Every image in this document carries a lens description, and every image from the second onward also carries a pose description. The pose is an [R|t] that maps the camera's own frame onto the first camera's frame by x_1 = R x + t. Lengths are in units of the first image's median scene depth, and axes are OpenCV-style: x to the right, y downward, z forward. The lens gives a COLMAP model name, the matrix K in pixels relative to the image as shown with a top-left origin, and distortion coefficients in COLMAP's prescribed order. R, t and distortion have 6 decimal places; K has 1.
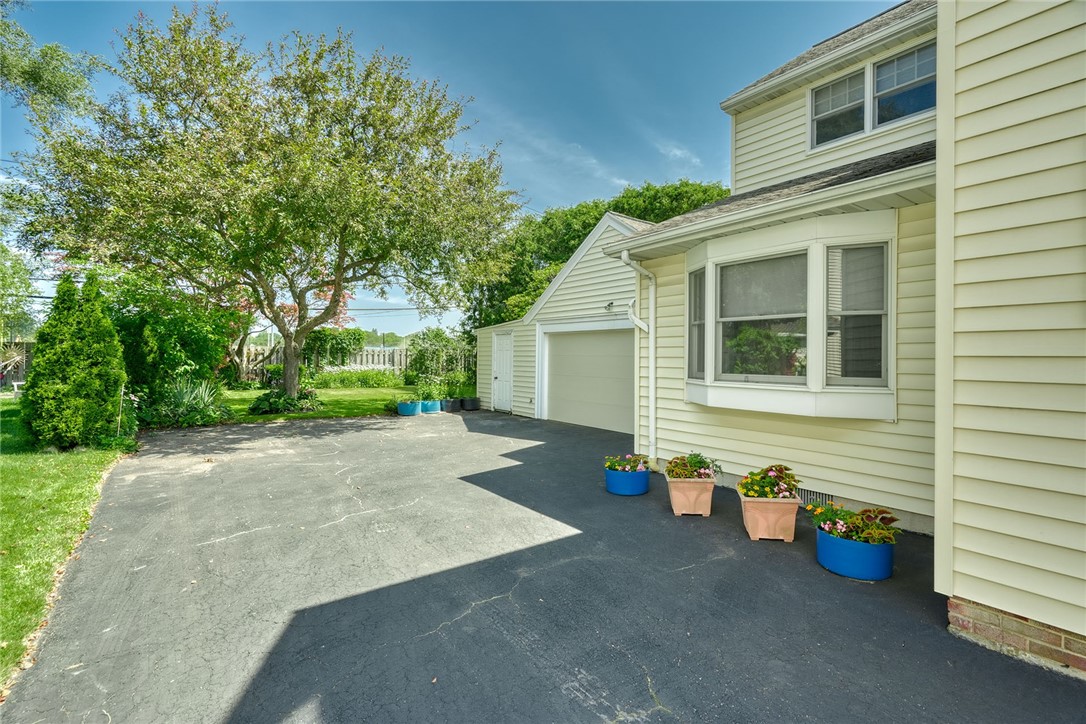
lens RADIAL K [[495.4, 0, 541.0], [0, 495.4, 355.7], [0, 0, 1]] dist [0.001613, 0.000330]
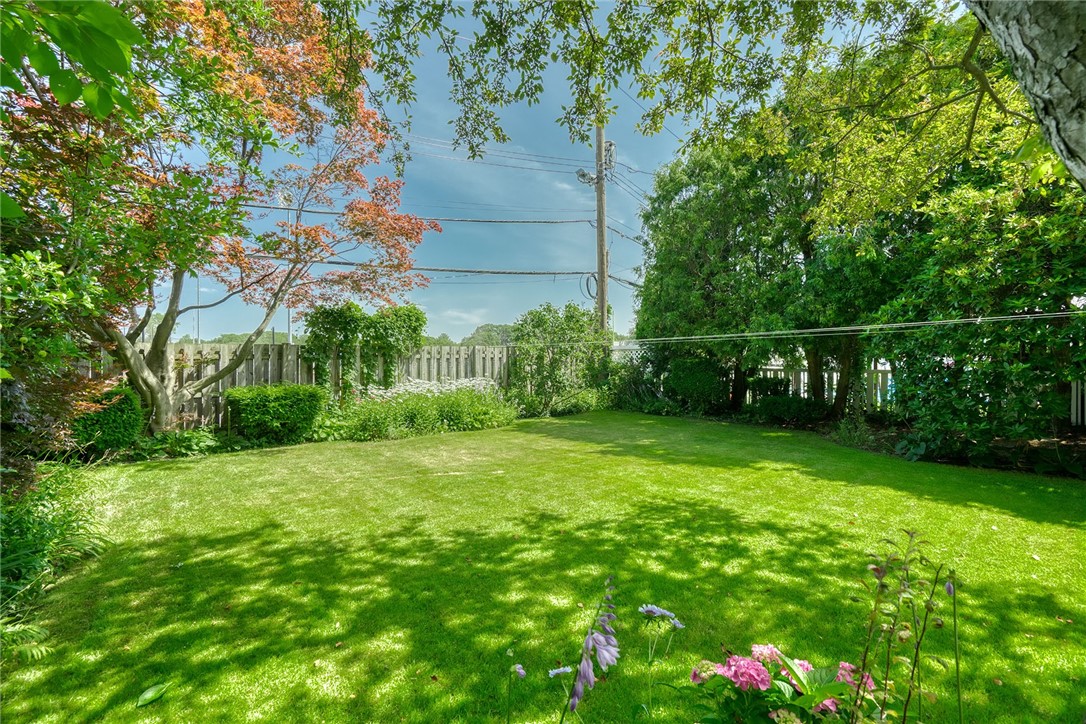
lens RADIAL K [[495.4, 0, 543.9], [0, 495.4, 360.9], [0, 0, 1]] dist [0.001613, 0.000330]
pose [[0.992985, -0.021488, 0.116272, -0.332690], [0.020907, 0.999762, 0.006212, -0.001155], [-0.116377, -0.003738, 0.993198, 0.547237]]
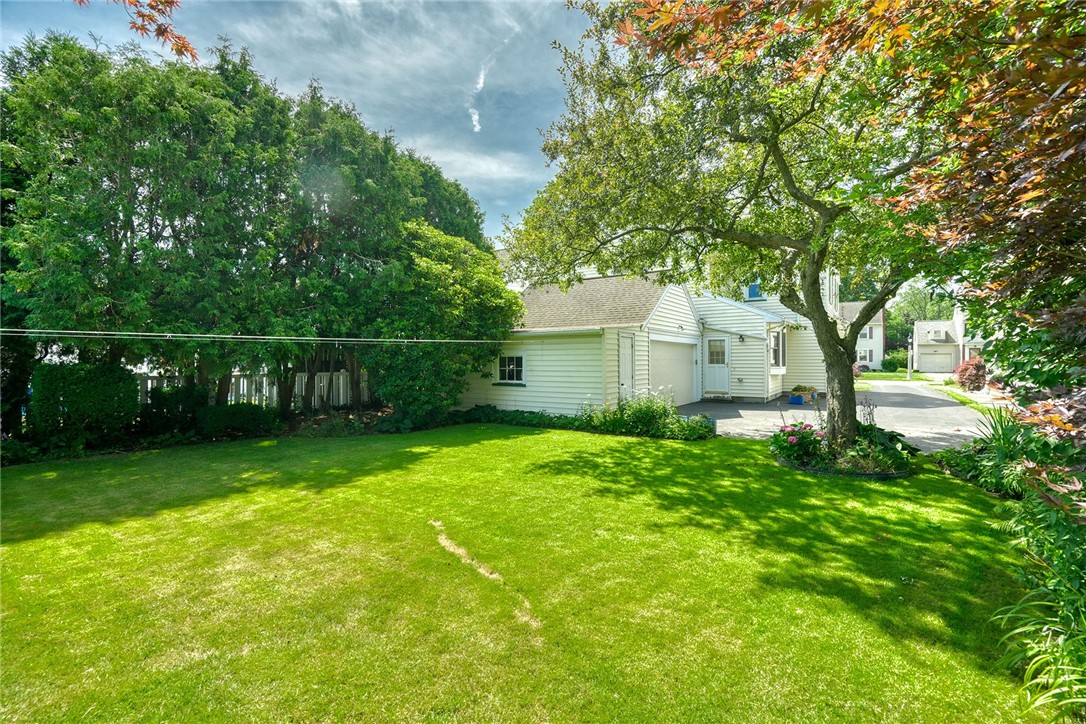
lens RADIAL K [[495.4, 0, 540.6], [0, 495.4, 360.7], [0, 0, 1]] dist [0.001613, 0.000330]
pose [[-0.342341, -0.013174, 0.939484, -0.661560], [0.000498, 0.999899, 0.014203, -0.006272], [-0.939576, 0.005330, -0.342299, 1.077550]]
